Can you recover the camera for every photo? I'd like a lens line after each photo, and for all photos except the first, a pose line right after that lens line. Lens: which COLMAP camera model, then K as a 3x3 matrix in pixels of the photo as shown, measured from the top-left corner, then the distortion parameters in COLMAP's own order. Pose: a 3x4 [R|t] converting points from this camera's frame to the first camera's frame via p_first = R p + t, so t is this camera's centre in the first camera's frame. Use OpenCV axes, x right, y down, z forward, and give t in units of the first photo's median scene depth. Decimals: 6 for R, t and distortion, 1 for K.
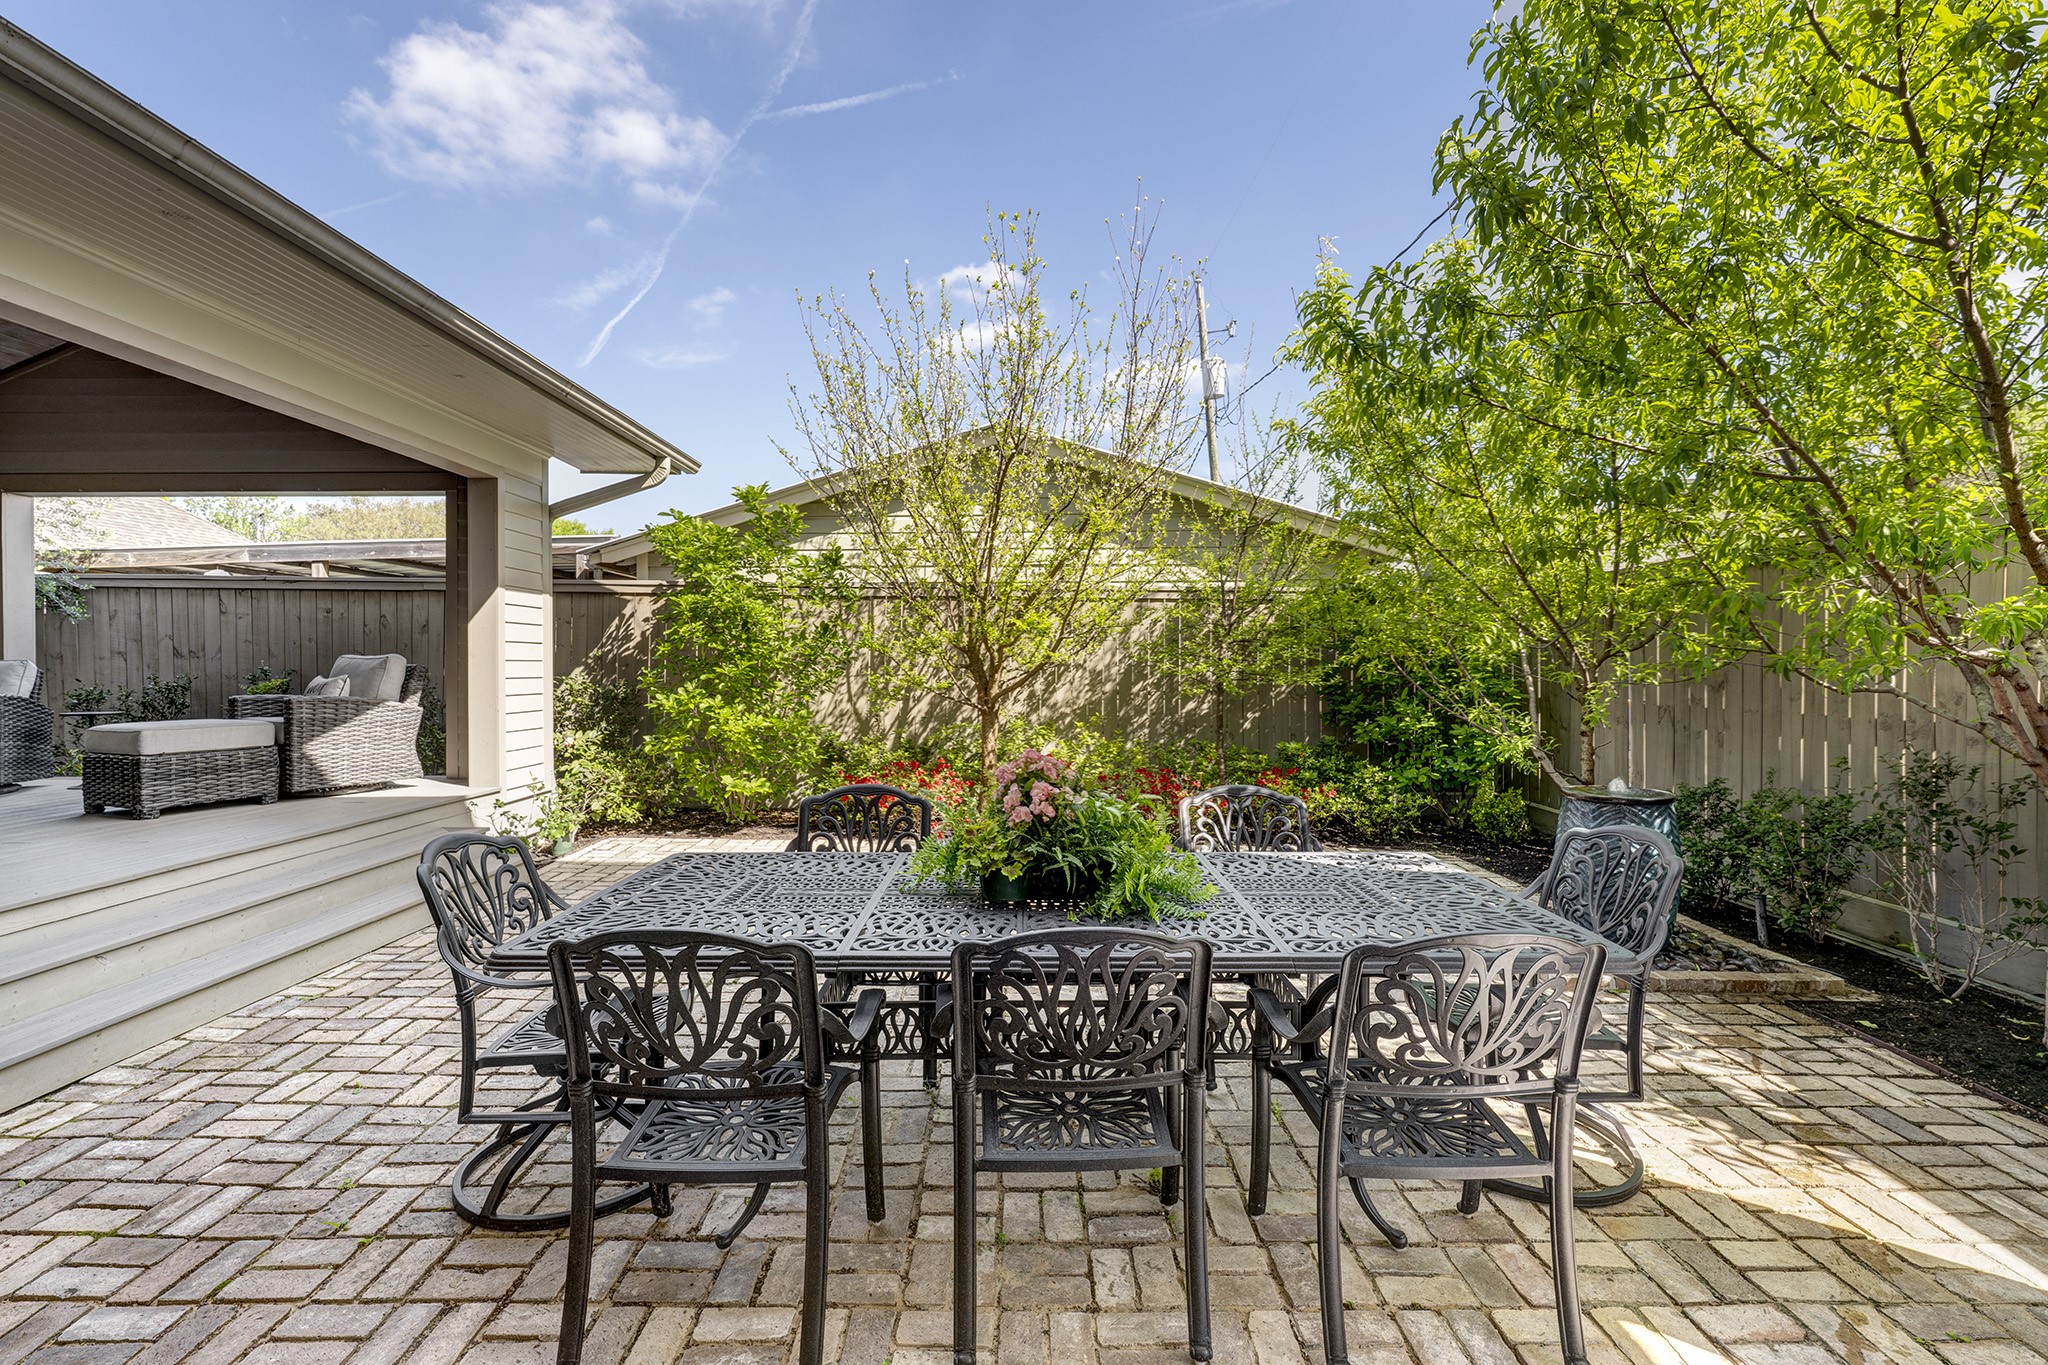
lens RADIAL K [[883.3, 0, 1031.0], [0, 883.3, 670.5], [0, 0, 1]] dist [0.000535, -0.000157]
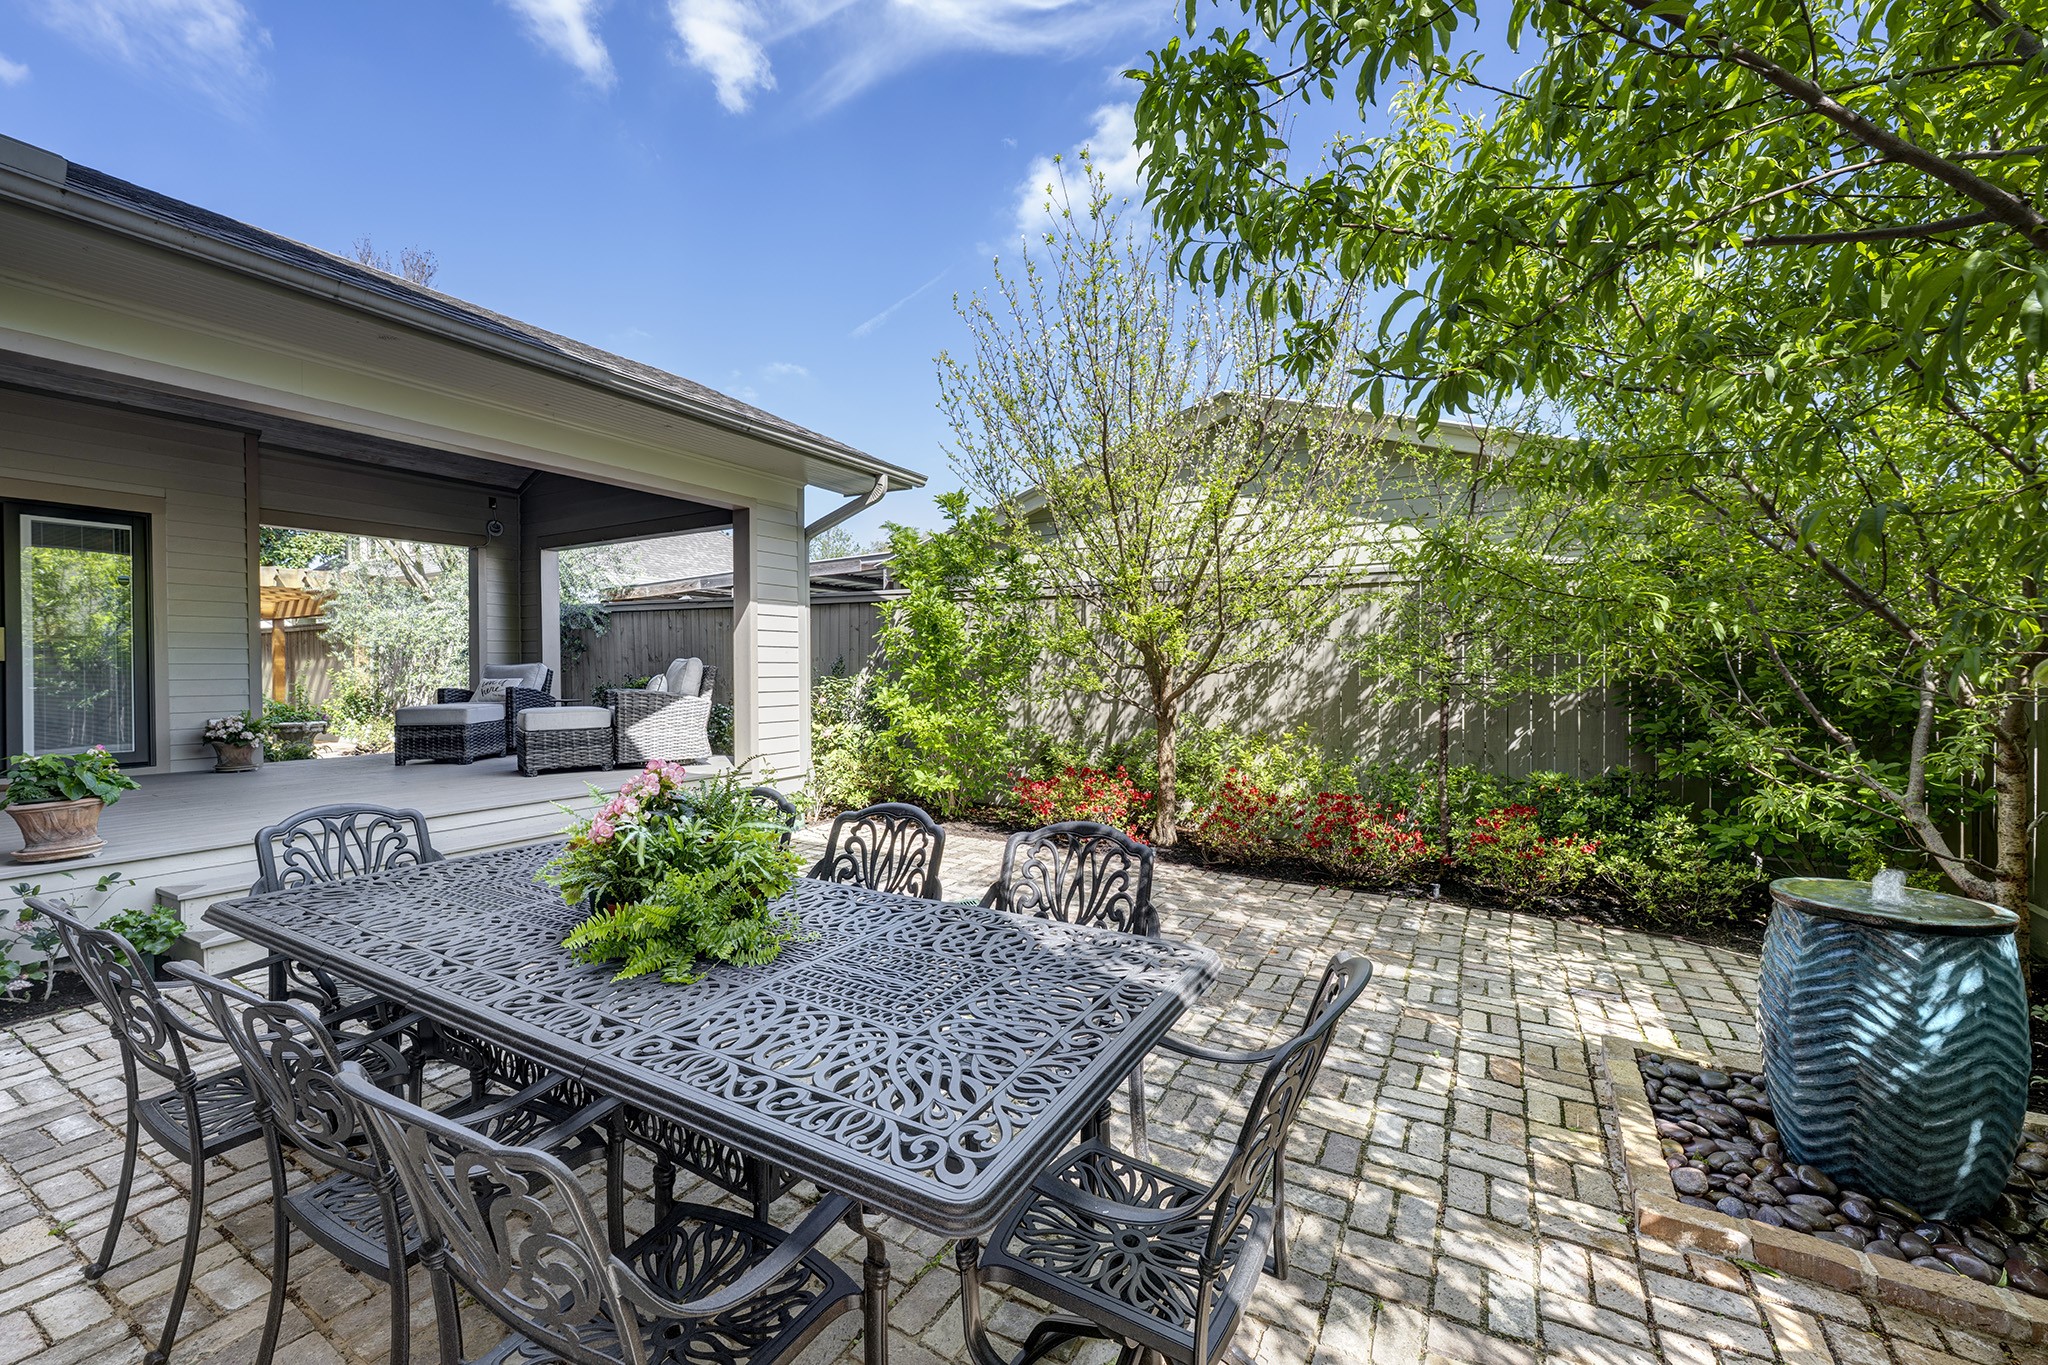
lens RADIAL K [[872.9, 0, 1021.7], [0, 872.9, 686.5], [0, 0, 1]] dist [0.001150, 0.000034]
pose [[0.860099, 0.010422, -0.510021, 0.279735], [-0.001631, 0.999842, 0.017681, -0.000536], [0.510125, -0.014375, 0.859980, 0.159957]]
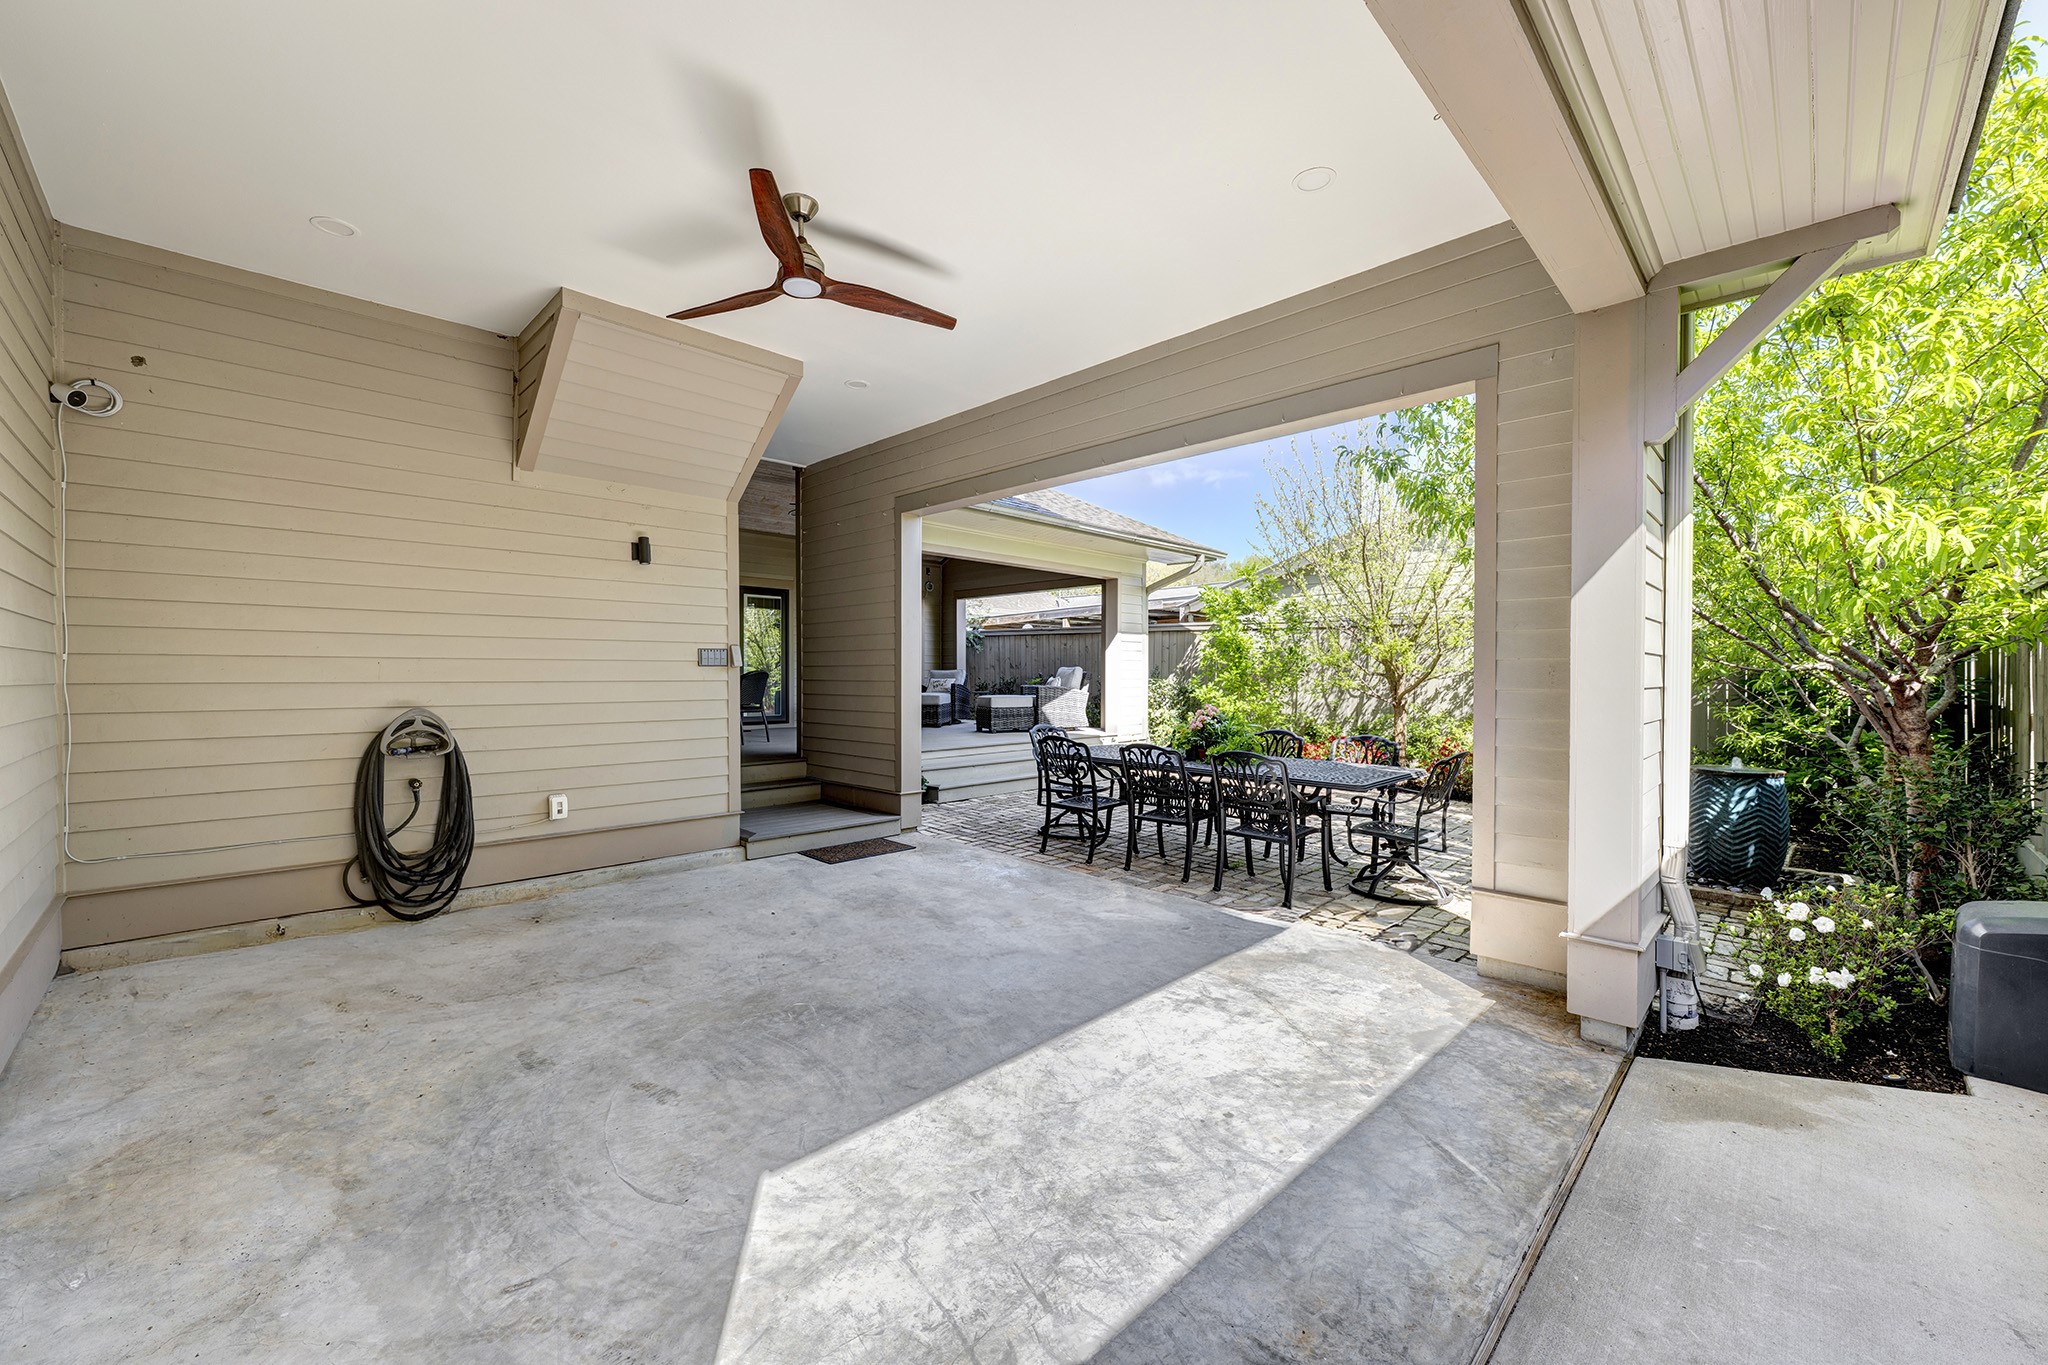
lens RADIAL K [[797.9, 0, 941.5], [0, 797.9, 682.1], [0, 0, 1]] dist [0.005436, -0.000264]
pose [[0.635090, 0.013465, -0.772321, 0.485762], [-0.010020, 0.999908, 0.009193, 0.003571], [0.772373, 0.001900, 0.635166, -0.408529]]
